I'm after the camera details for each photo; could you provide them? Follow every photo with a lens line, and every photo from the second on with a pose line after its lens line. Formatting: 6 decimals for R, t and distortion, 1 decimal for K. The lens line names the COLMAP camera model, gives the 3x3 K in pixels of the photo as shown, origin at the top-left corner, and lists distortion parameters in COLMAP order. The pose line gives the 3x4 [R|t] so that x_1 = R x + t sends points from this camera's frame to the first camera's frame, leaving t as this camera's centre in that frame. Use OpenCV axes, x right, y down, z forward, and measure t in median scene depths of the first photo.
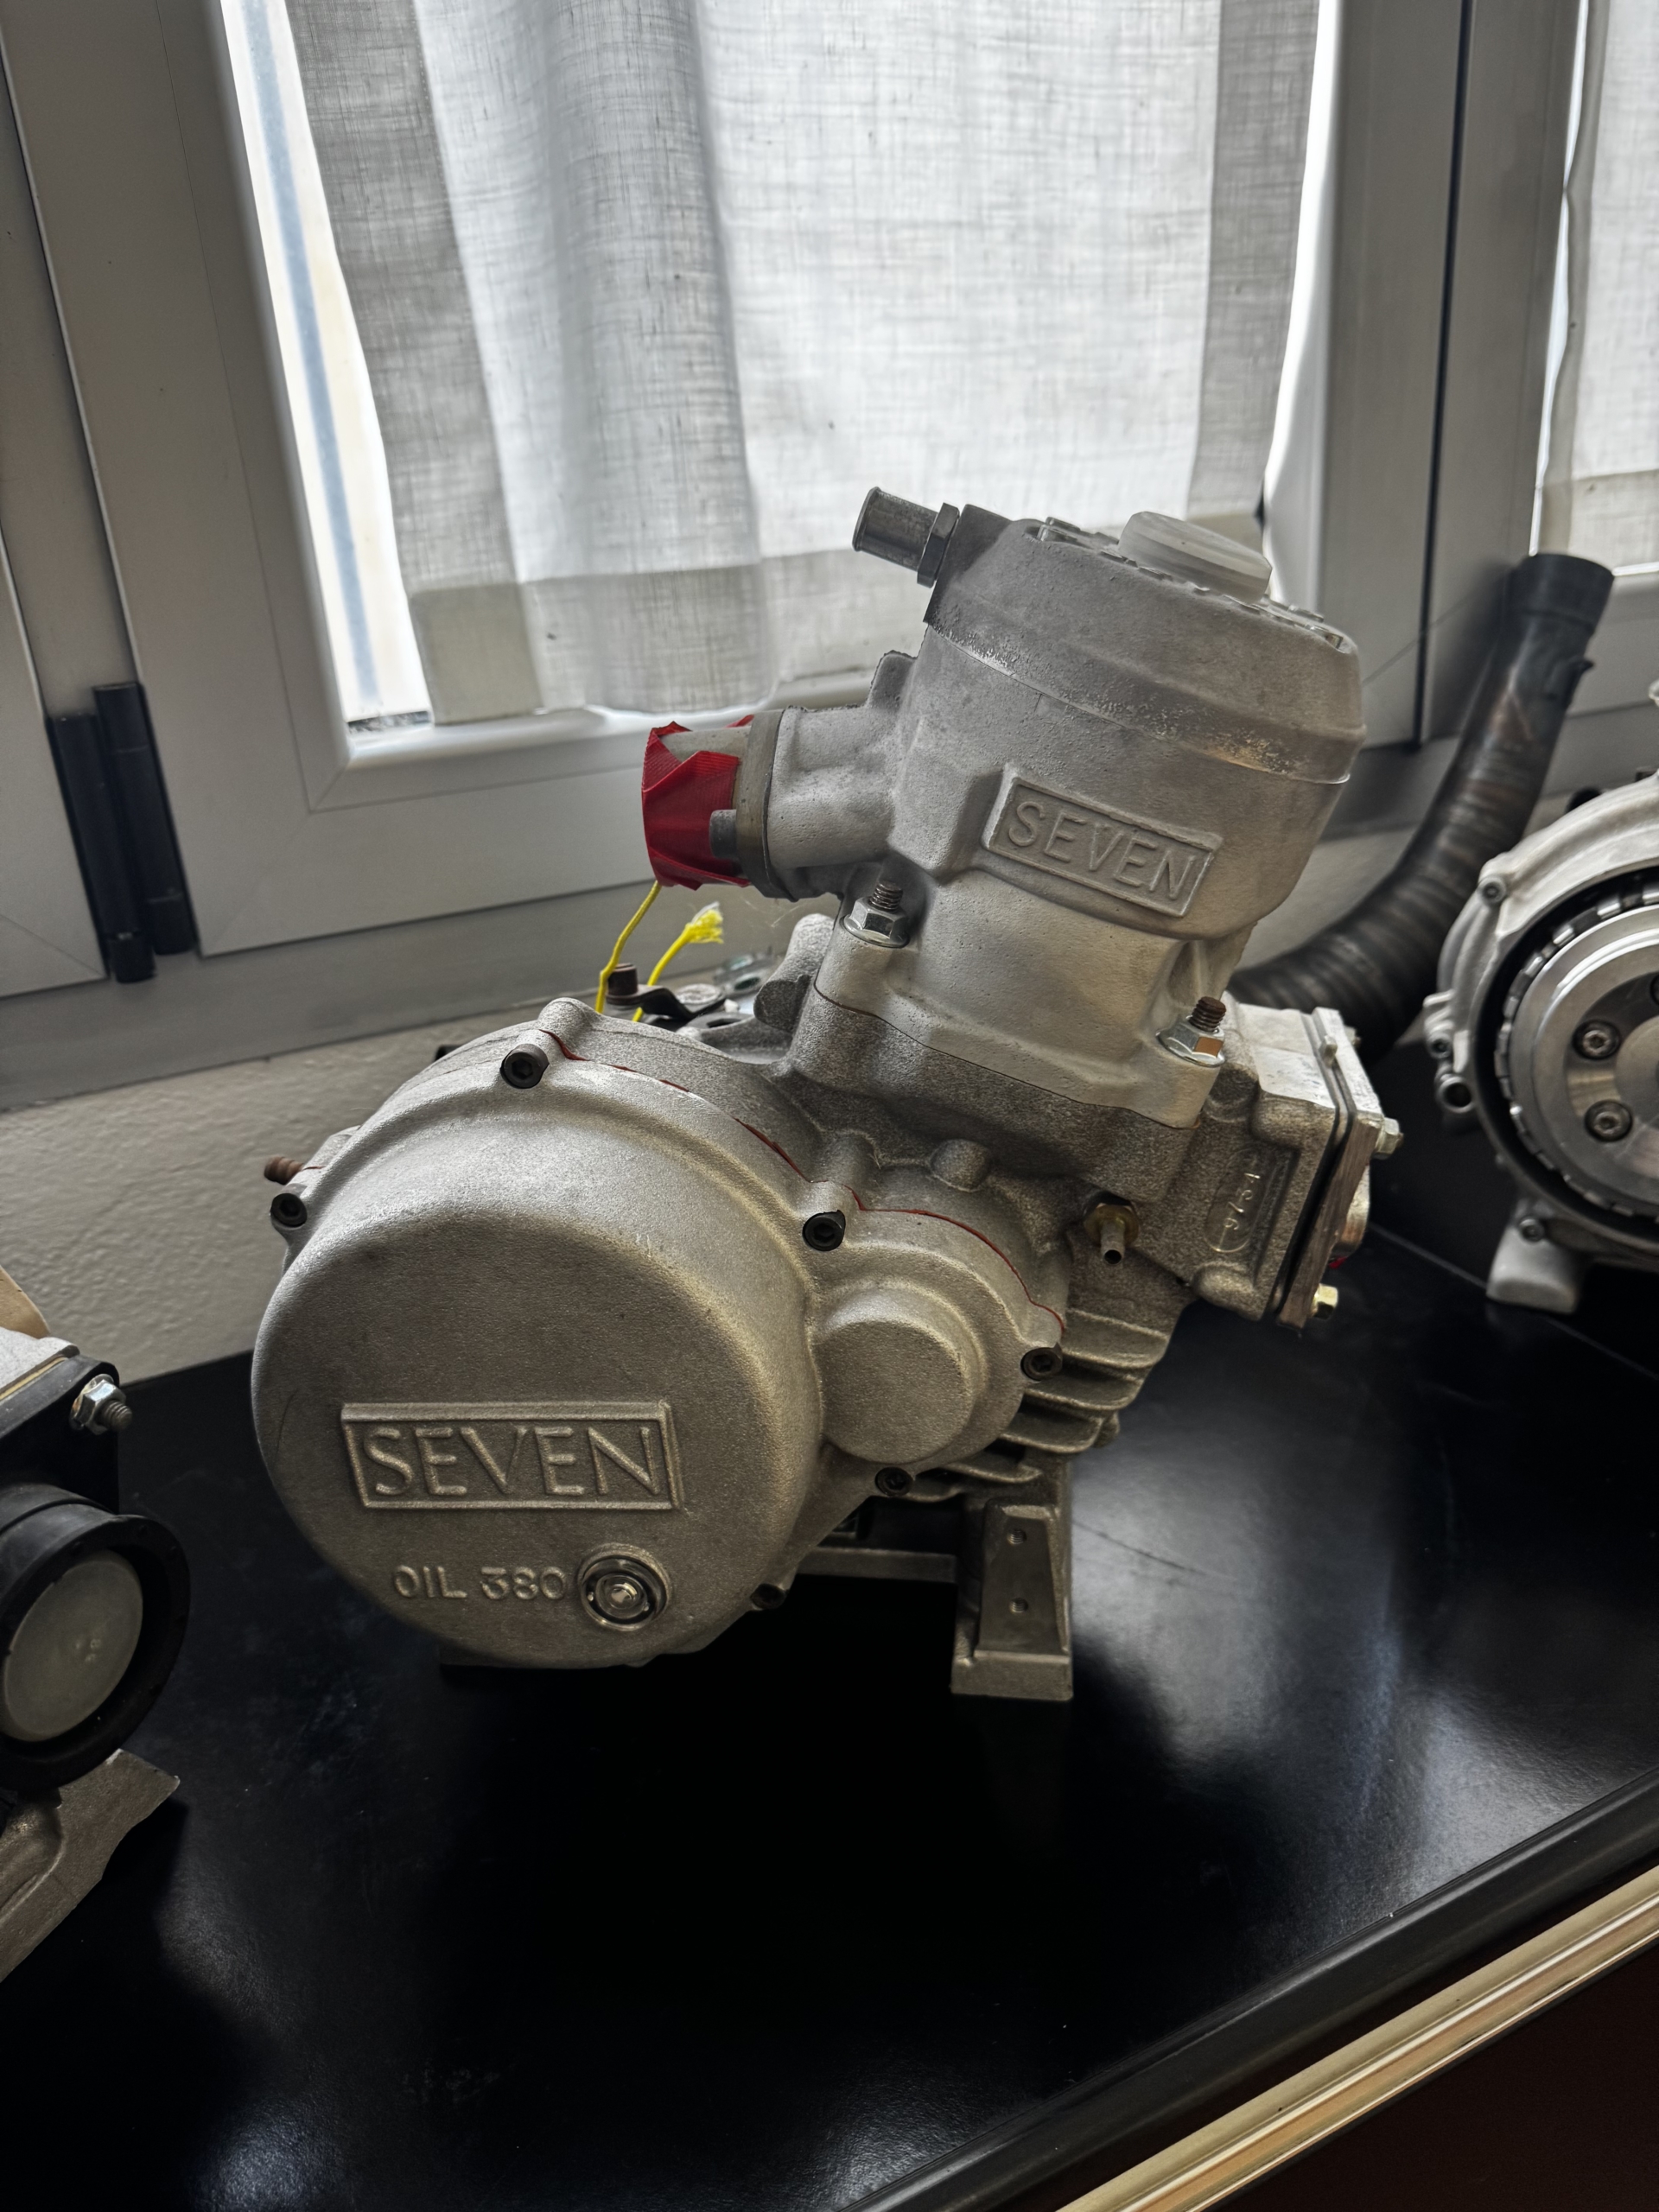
lens RADIAL K [[1578.2, 0, 829.5], [0, 1578.2, 1106.0], [0, 0, 1]] dist [-0.041473, -0.005330]
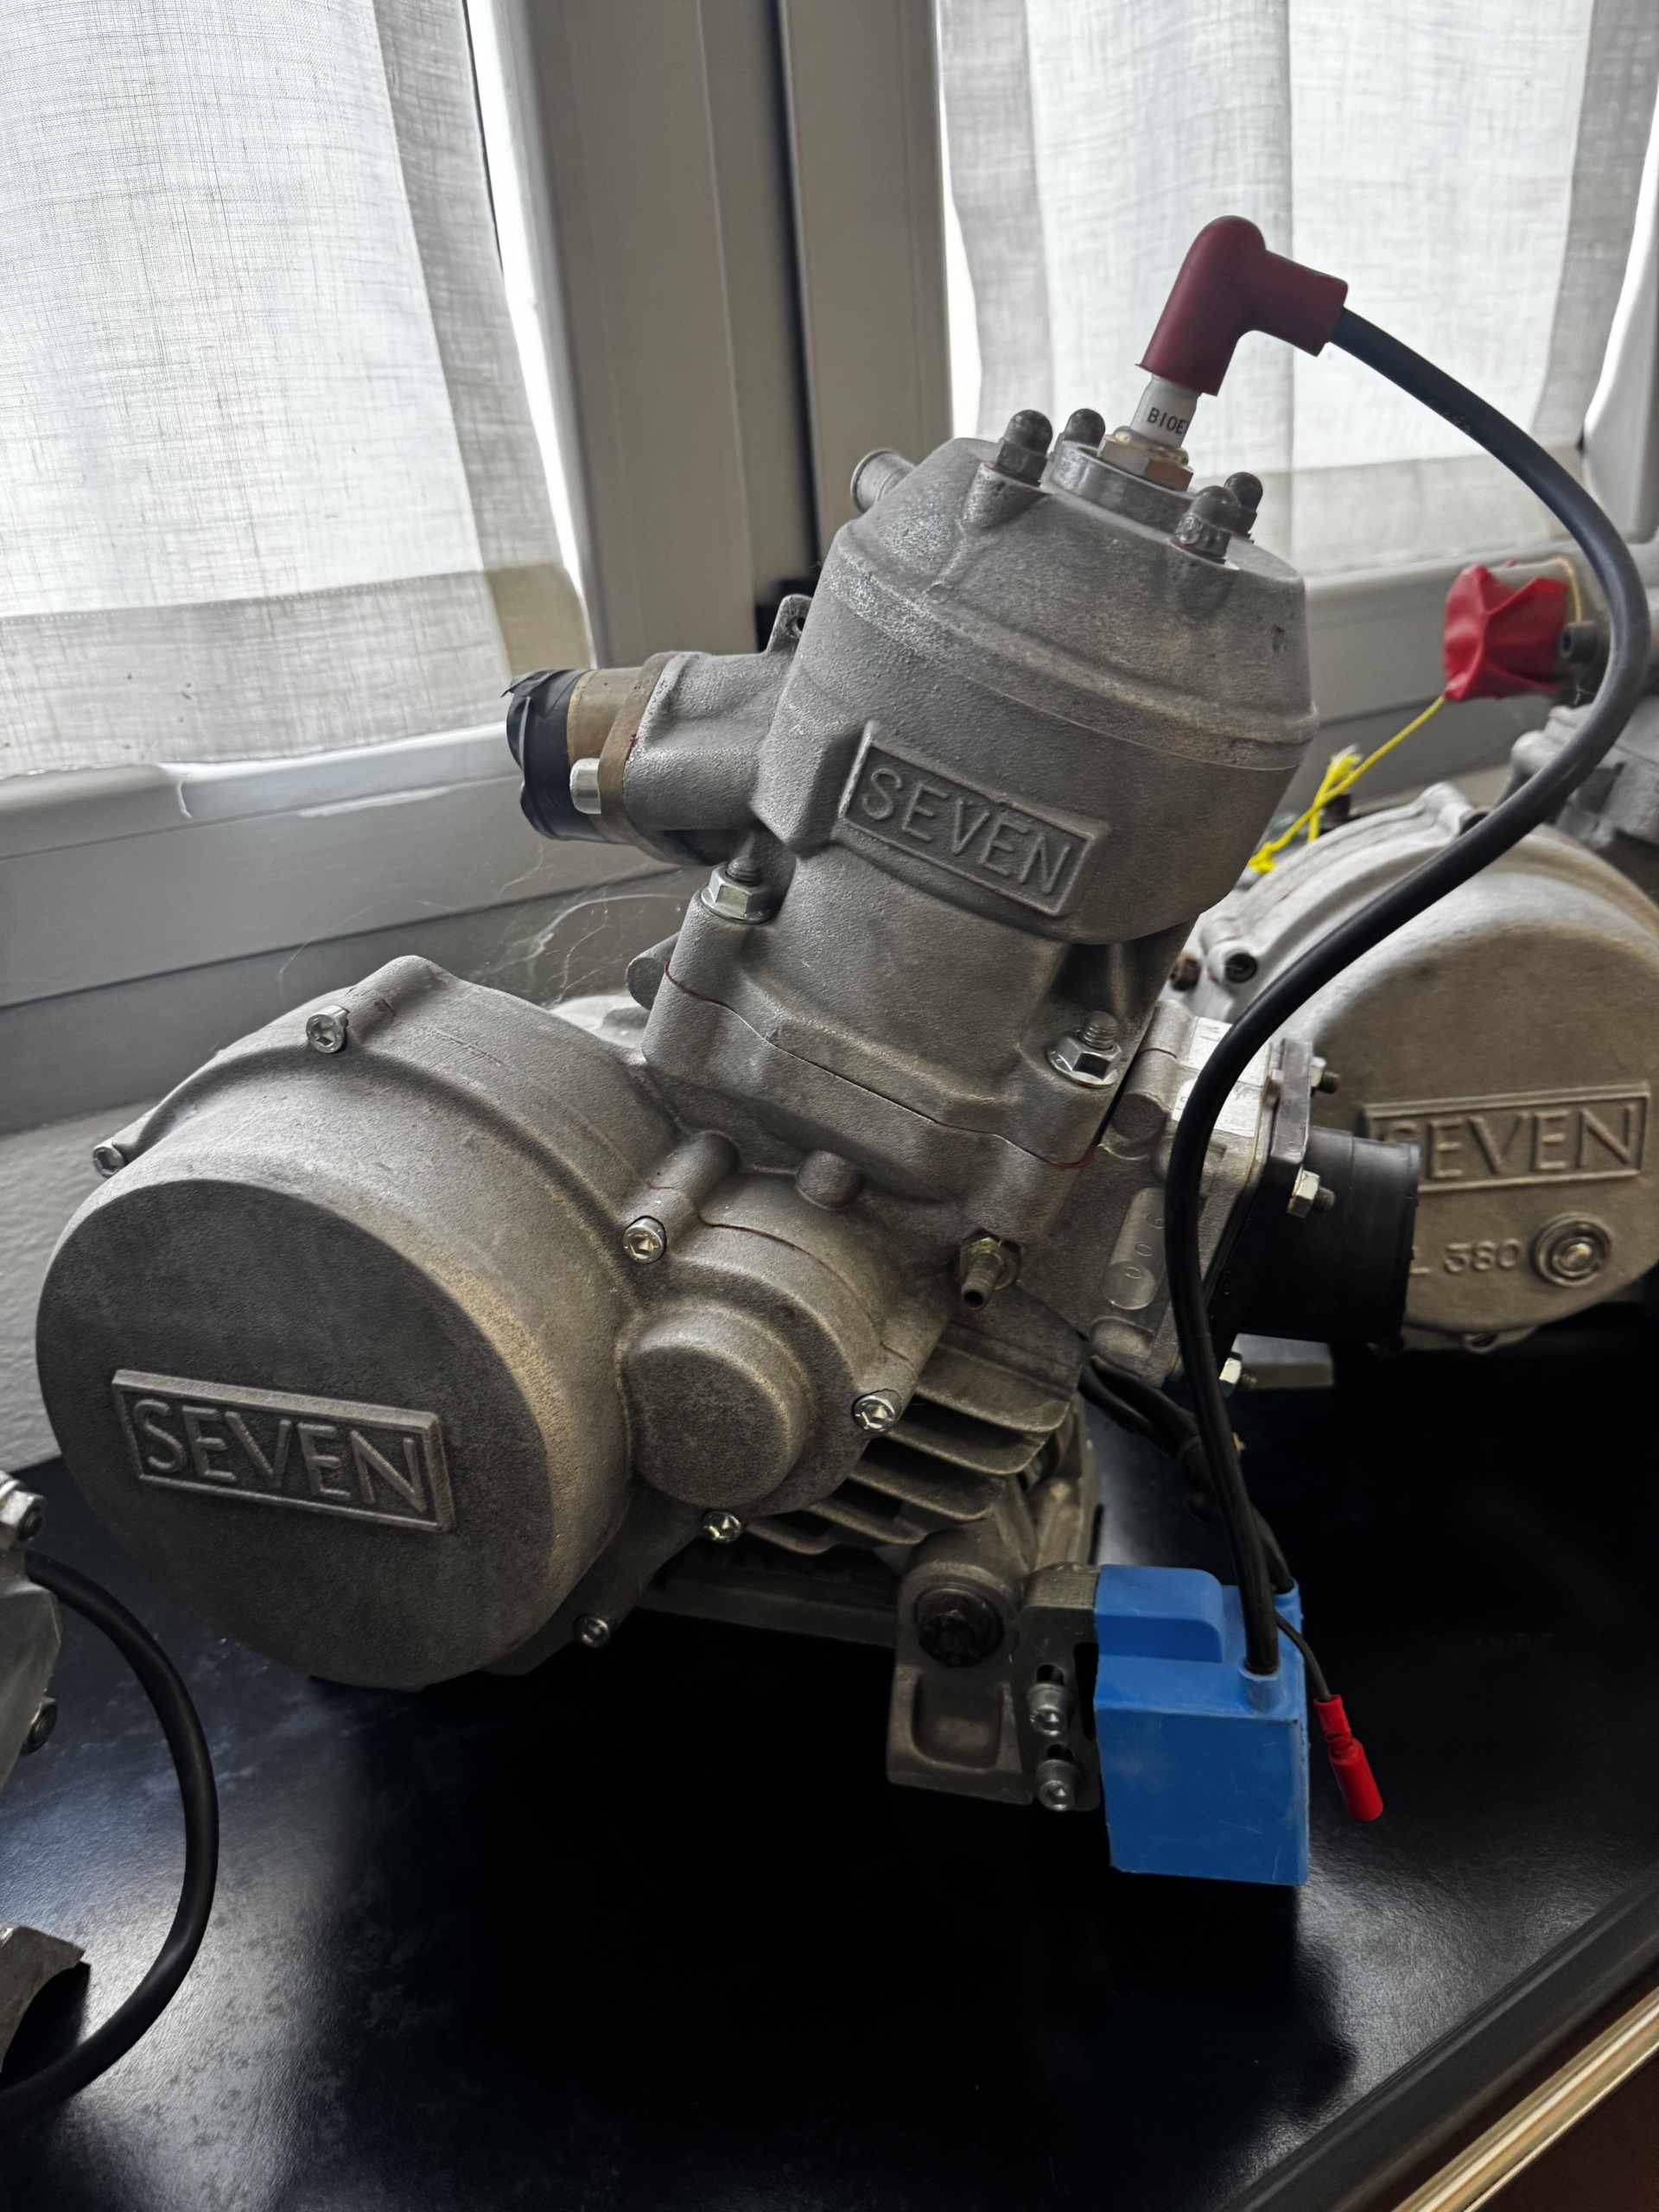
lens RADIAL K [[1535.7, 0, 829.5], [0, 1535.7, 1106.0], [0, 0, 1]] dist [-0.052661, 0.002380]
pose [[0.997631, -0.043321, 0.053447, -0.469297], [0.043106, 0.999057, 0.005157, 0.099496], [-0.053620, -0.002841, 0.998557, -0.090952]]
